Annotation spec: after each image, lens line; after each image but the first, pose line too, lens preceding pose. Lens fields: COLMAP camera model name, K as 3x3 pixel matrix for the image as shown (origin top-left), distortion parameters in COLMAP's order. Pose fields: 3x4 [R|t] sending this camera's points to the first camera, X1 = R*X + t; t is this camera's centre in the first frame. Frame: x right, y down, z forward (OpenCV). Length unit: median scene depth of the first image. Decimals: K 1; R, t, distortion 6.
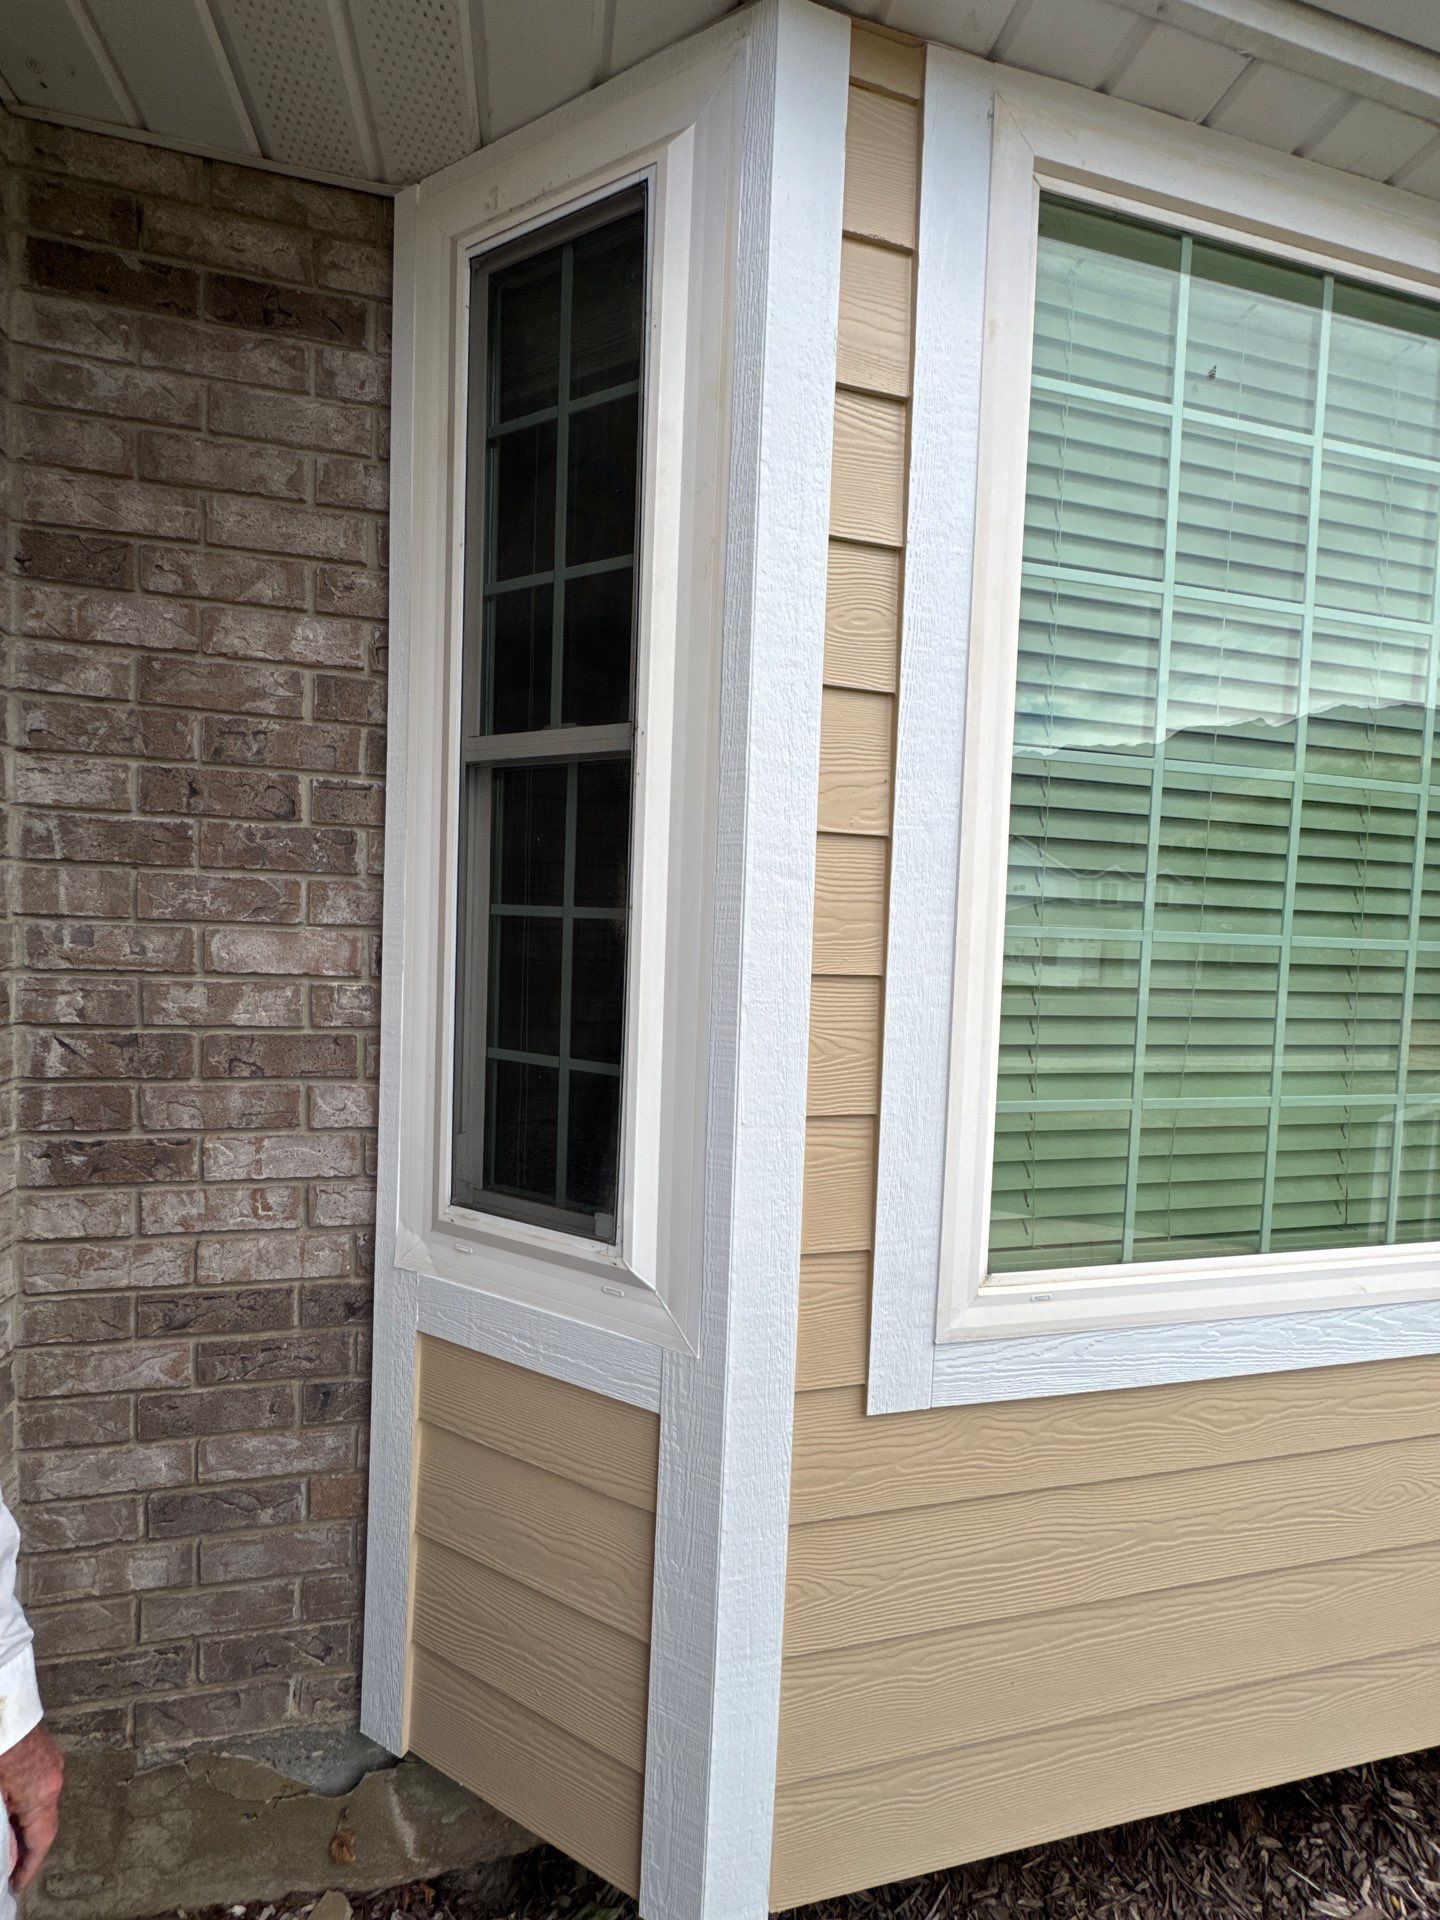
lens RADIAL K [[777.2, 0, 715.6], [0, 777.2, 957.2], [0, 0, 1]] dist [-0.007132, 0.001968]
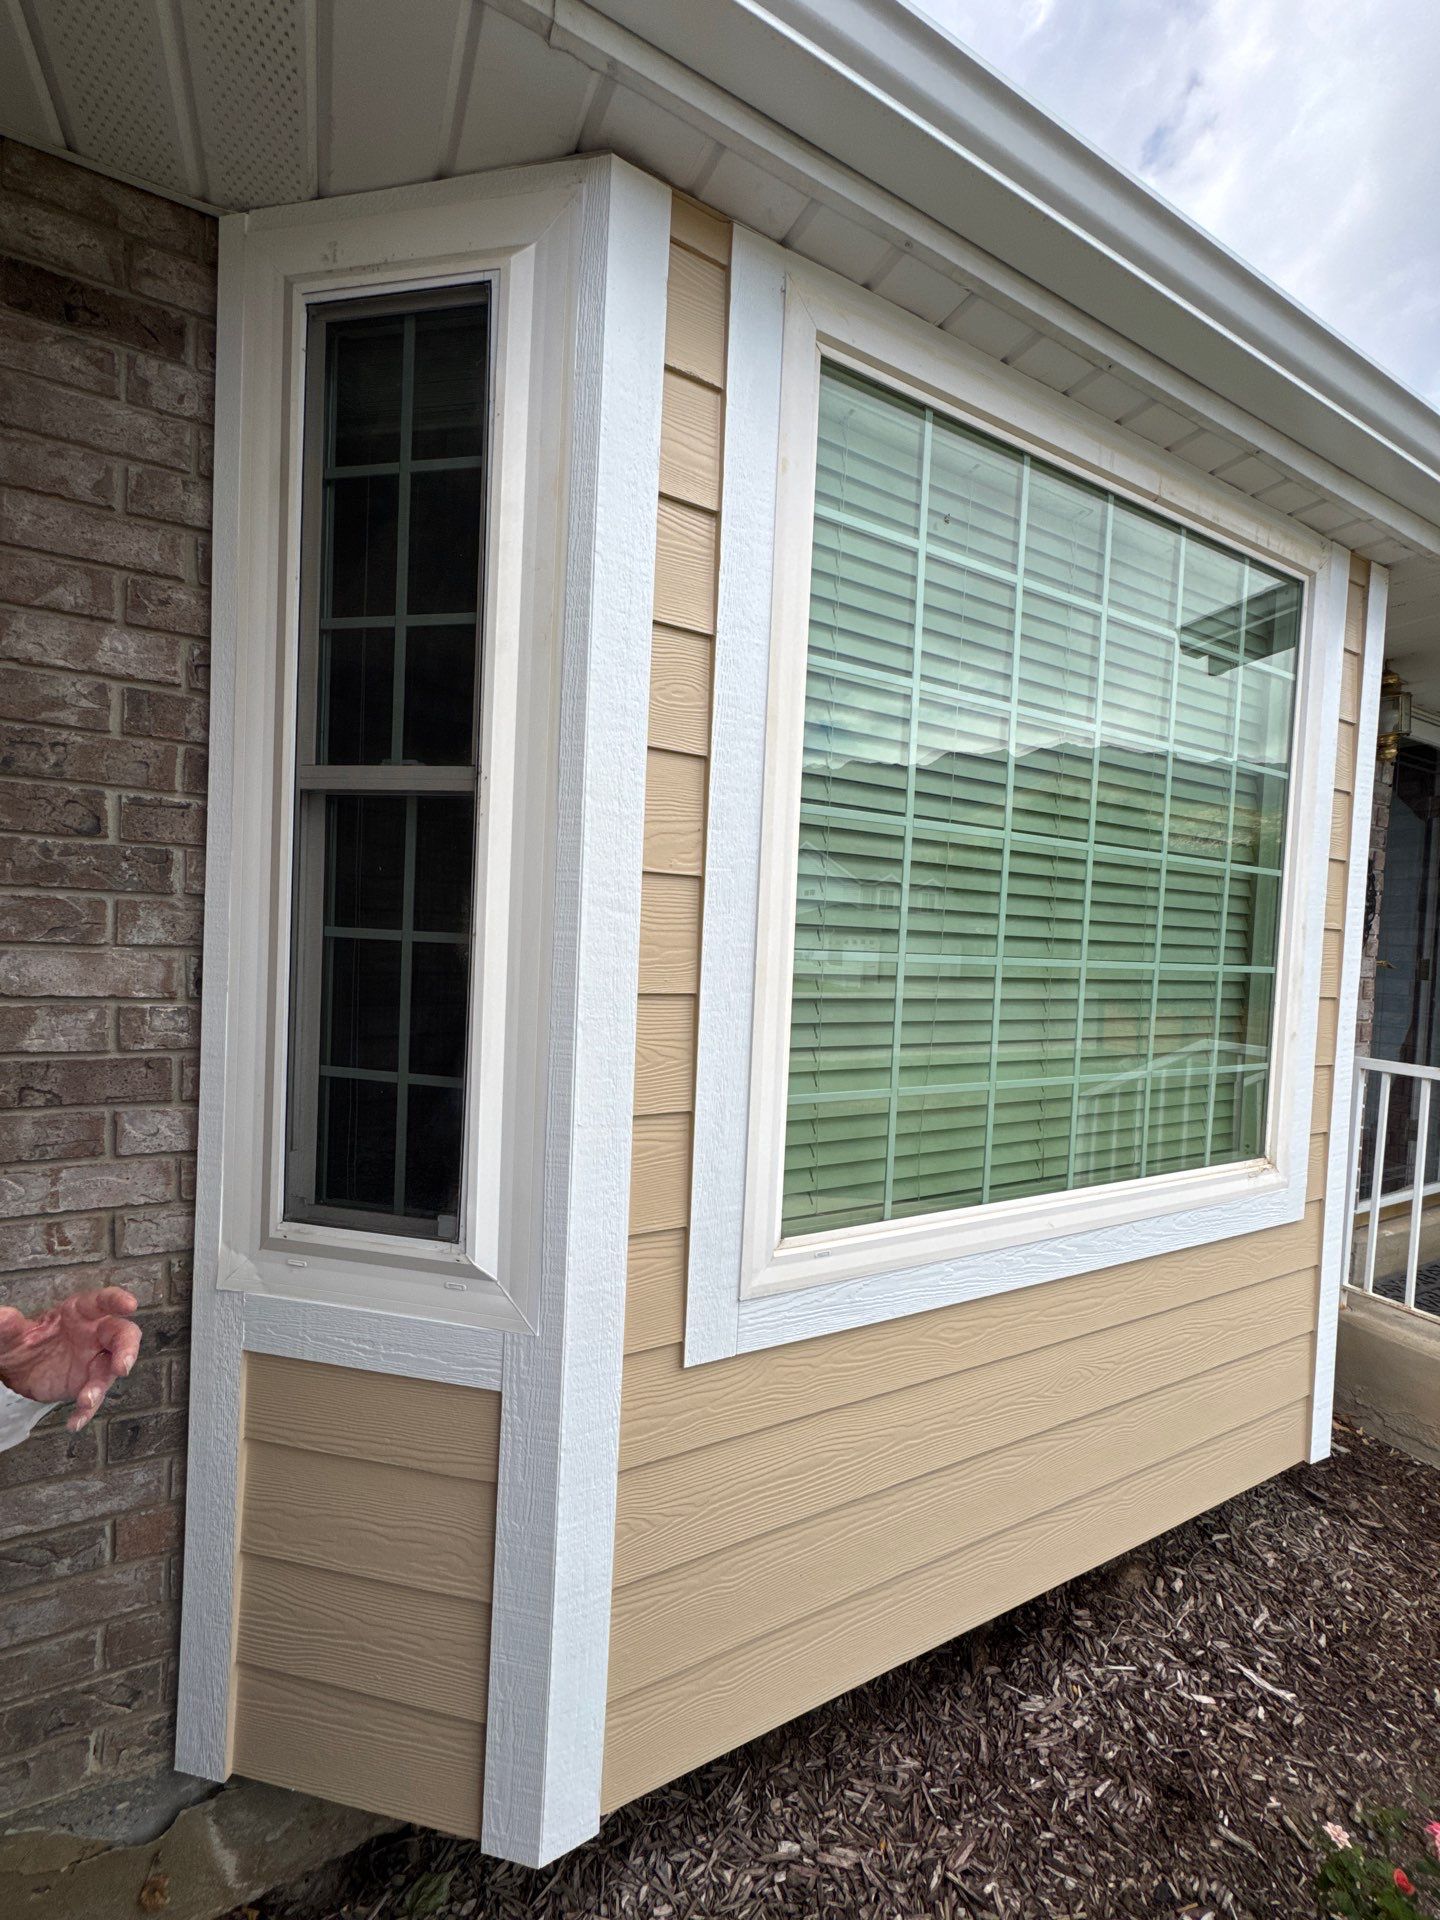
lens RADIAL K [[777.2, 0, 718.5], [0, 777.2, 956.4], [0, 0, 1]] dist [-0.007132, 0.001968]
pose [[0.966576, -0.000850, 0.256378, -0.047969], [0.000930, 1.000000, -0.000191, -0.028052], [-0.256377, 0.000423, 0.966577, -0.130266]]
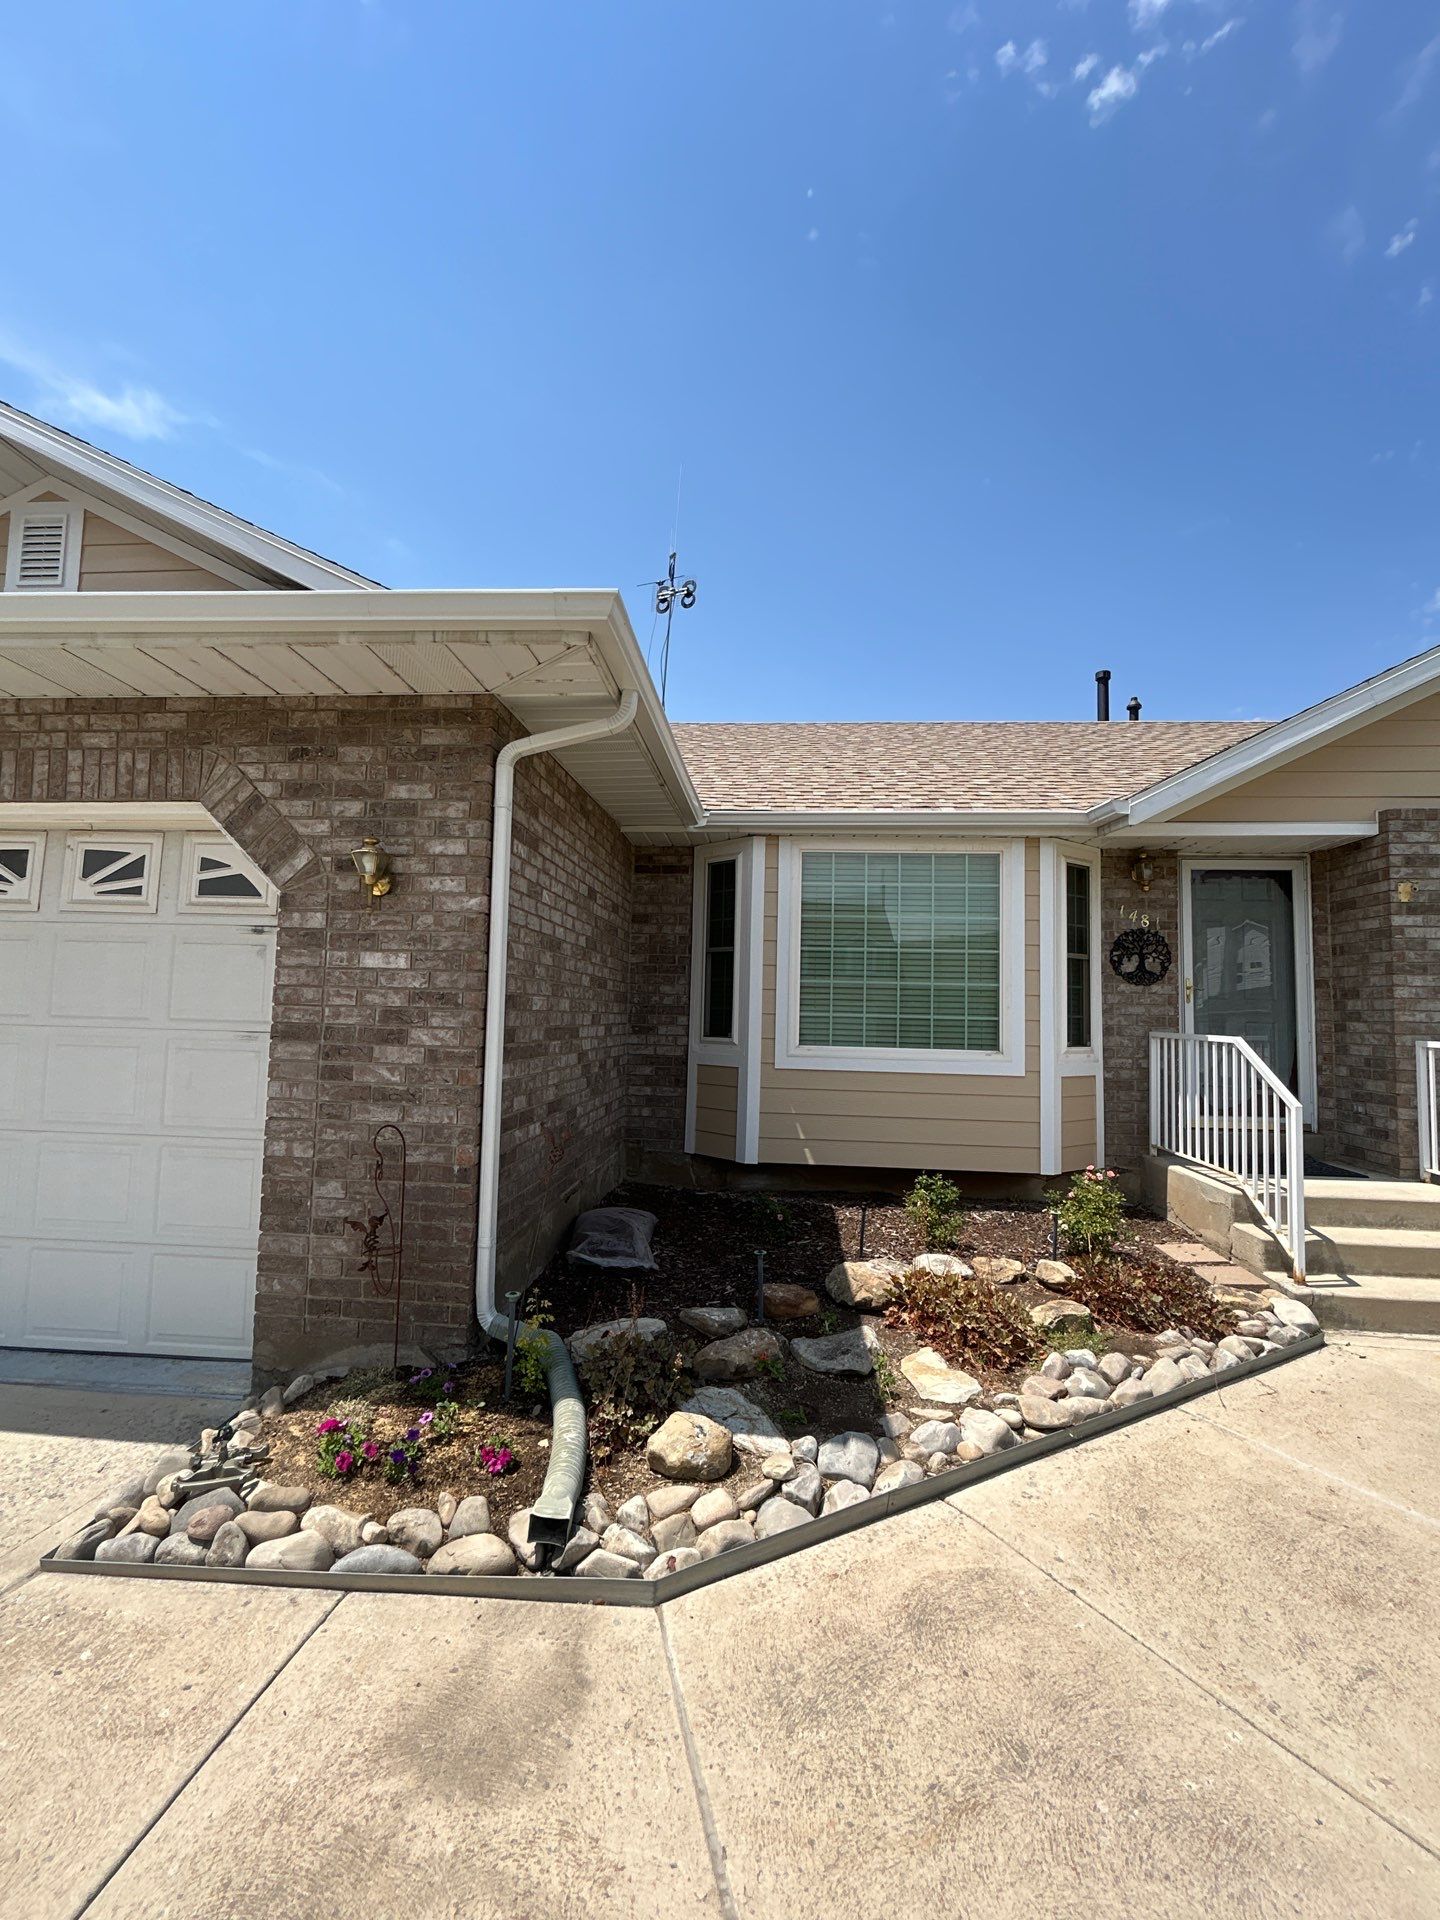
lens RADIAL K [[777.2, 0, 720.5], [0, 777.2, 957.8], [0, 0, 1]] dist [-0.007132, 0.001968]
pose [[0.955003, -0.029168, -0.295159, 1.300526], [-0.004312, 0.993682, -0.112149, 0.369829], [0.296565, 0.108375, 0.948843, -3.902007]]
